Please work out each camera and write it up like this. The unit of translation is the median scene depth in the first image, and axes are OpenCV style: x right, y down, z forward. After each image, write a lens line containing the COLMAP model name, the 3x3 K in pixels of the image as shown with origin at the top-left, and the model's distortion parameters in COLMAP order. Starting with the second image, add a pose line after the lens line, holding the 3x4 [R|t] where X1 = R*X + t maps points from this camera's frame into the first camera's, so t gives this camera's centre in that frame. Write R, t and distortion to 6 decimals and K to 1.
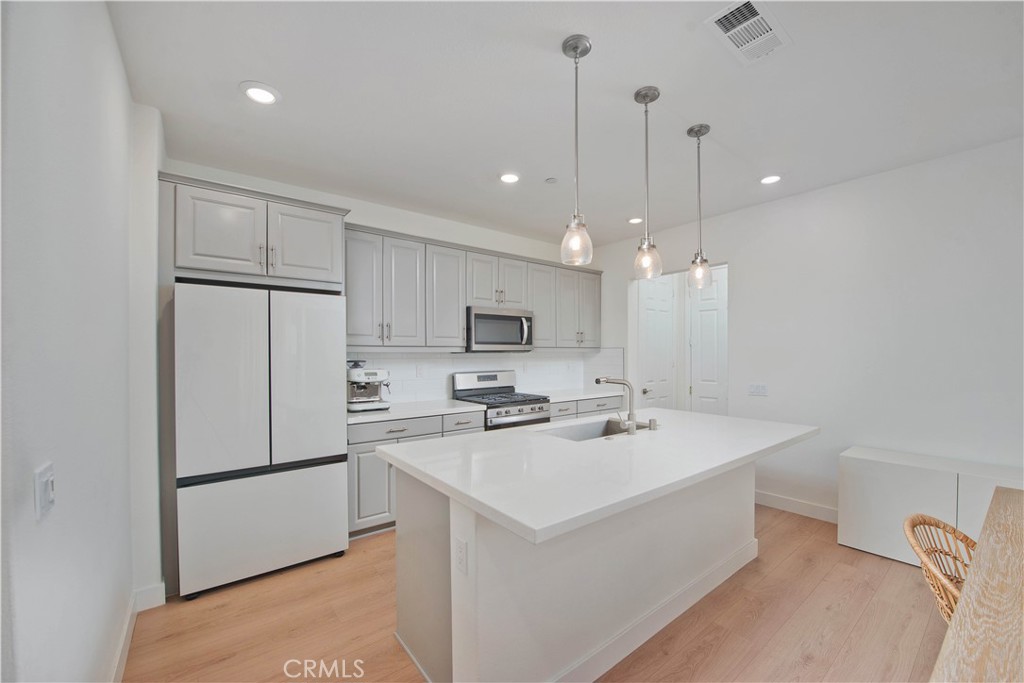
lens RADIAL K [[404.8, 0, 517.2], [0, 404.8, 353.5], [0, 0, 1]] dist [-0.012987, -0.003464]
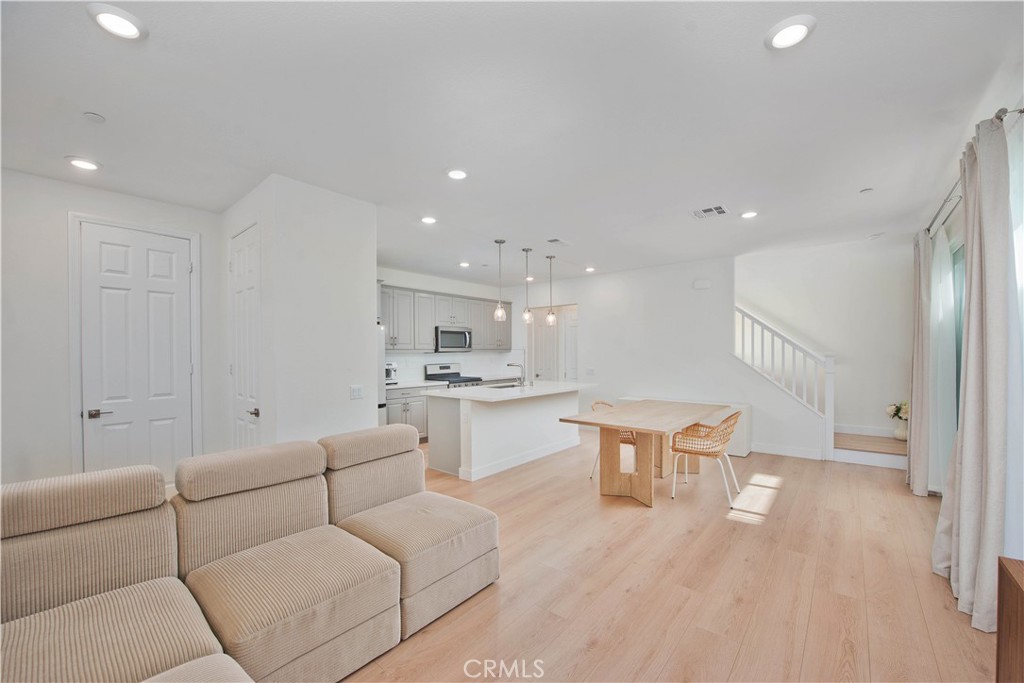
lens RADIAL K [[404.8, 0, 517.2], [0, 404.8, 353.5], [0, 0, 1]] dist [-0.012987, -0.003464]
pose [[0.977912, -0.005948, 0.208931, -0.165505], [0.005510, 0.999981, 0.002678, -0.001573], [-0.208943, -0.001467, 0.977927, -0.903198]]
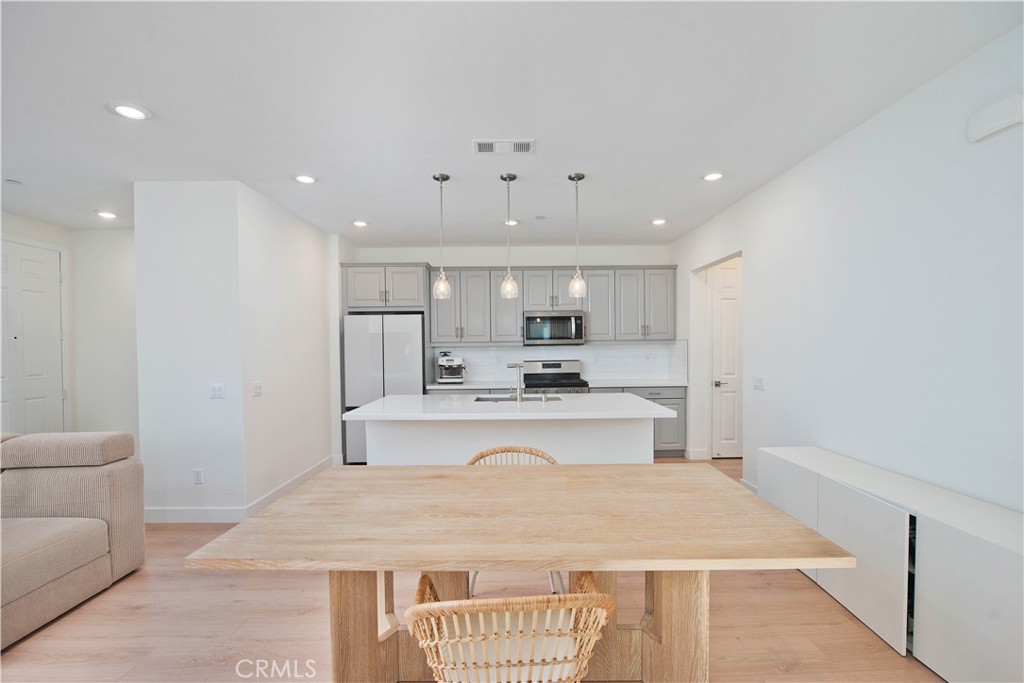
lens RADIAL K [[430.0, 0, 514.9], [0, 430.0, 350.2], [0, 0, 1]] dist [-0.001740, -0.000172]
pose [[0.790977, -0.001851, -0.611844, 0.832309], [0.008975, 0.999923, 0.008577, -0.000870], [0.611781, -0.012276, 0.790932, -0.171700]]
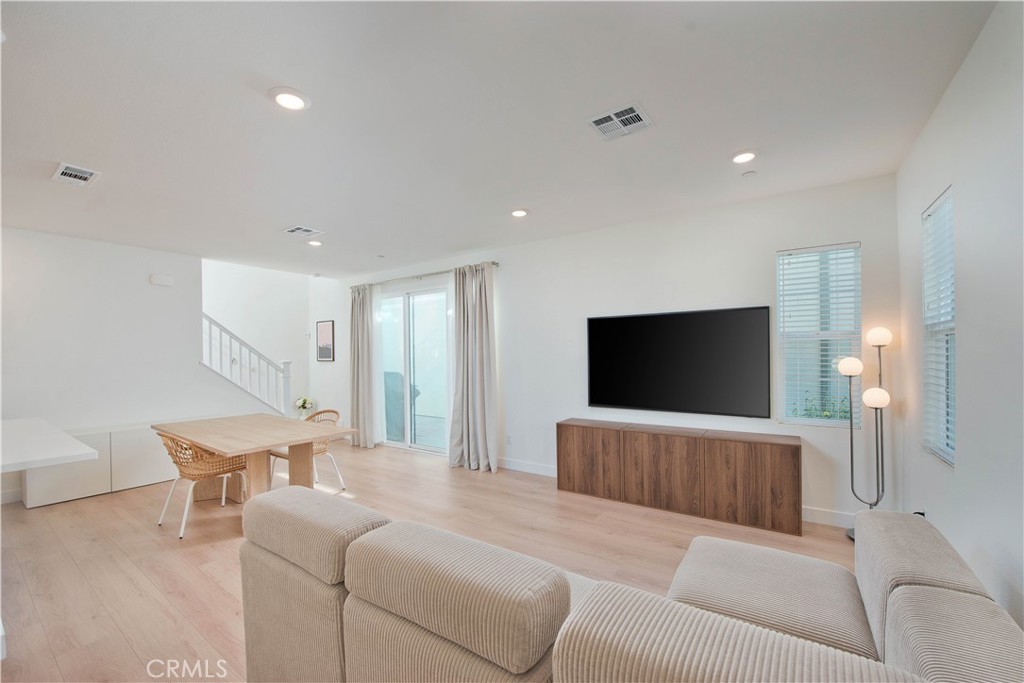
lens RADIAL K [[404.8, 0, 517.2], [0, 404.8, 353.5], [0, 0, 1]] dist [-0.012987, -0.003464]
pose [[-0.302658, 0.001379, 0.953098, -0.783982], [0.014915, 0.999883, 0.003289, -0.016754], [-0.952983, 0.015211, -0.302643, -0.129597]]
